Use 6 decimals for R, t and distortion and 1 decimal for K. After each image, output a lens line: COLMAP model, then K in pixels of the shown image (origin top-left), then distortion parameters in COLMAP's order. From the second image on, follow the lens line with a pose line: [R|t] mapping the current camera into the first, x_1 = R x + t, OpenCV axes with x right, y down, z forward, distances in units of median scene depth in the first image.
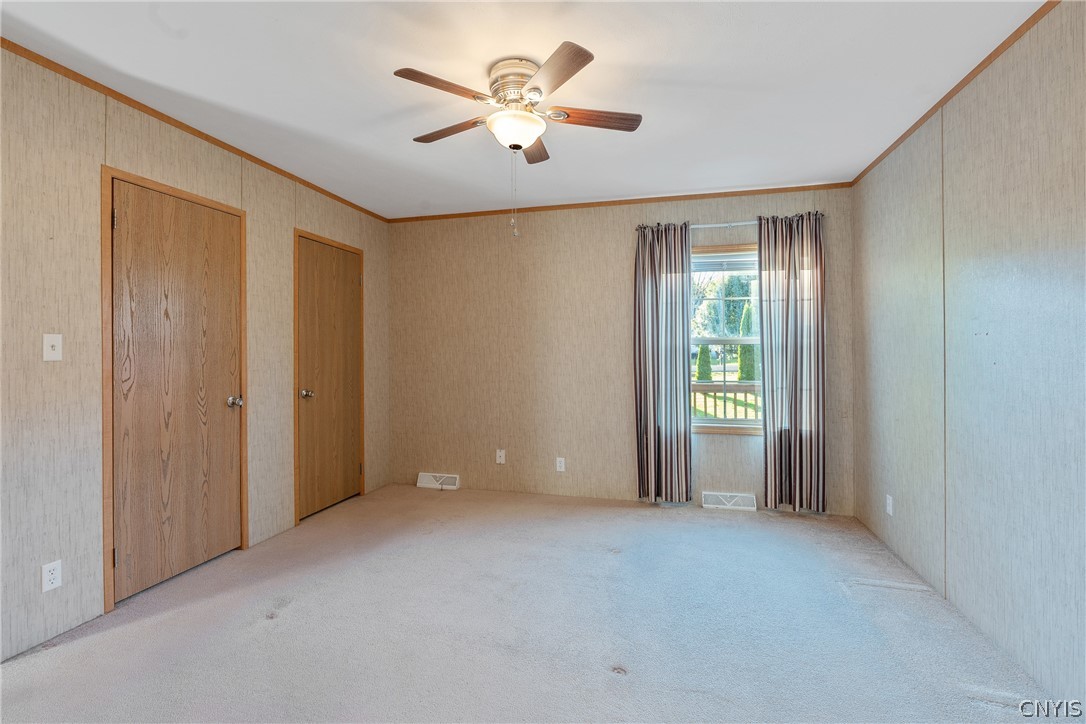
lens RADIAL K [[490.7, 0, 544.3], [0, 490.7, 357.8], [0, 0, 1]] dist [-0.001429, 0.000092]
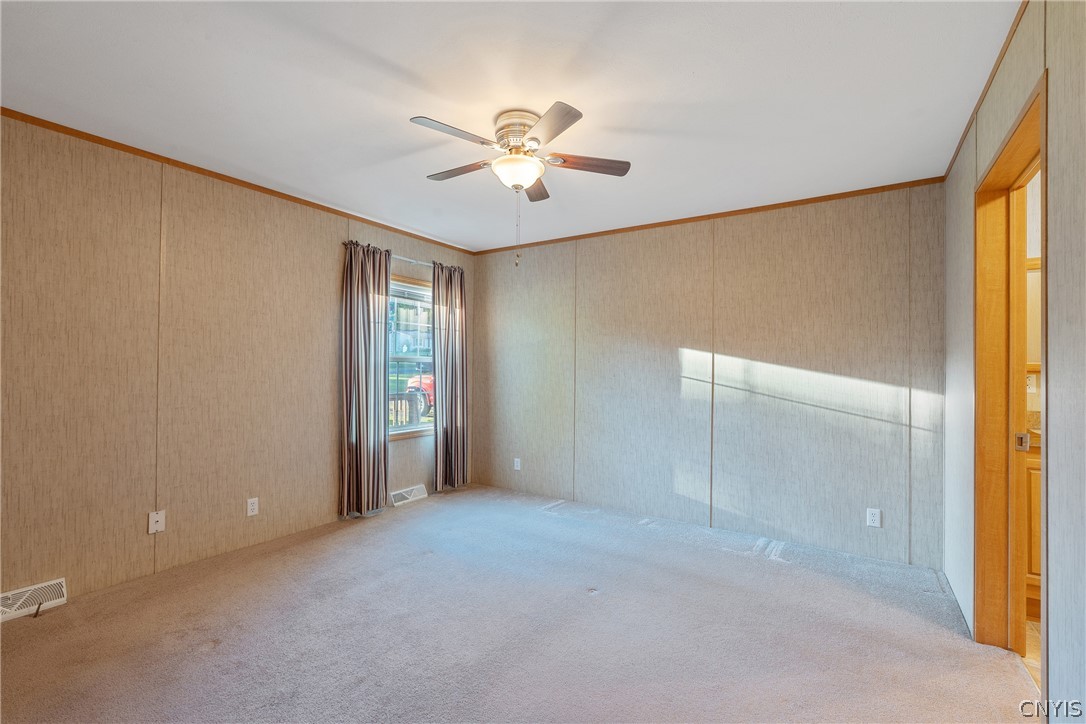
lens RADIAL K [[483.7, 0, 543.0], [0, 483.7, 362.0], [0, 0, 1]] dist [-0.005250, -0.000147]
pose [[0.312209, 0.016466, 0.949871, -0.642046], [-0.004545, 0.999864, -0.015839, -0.010199], [-0.950003, 0.000628, 0.312241, 0.339949]]
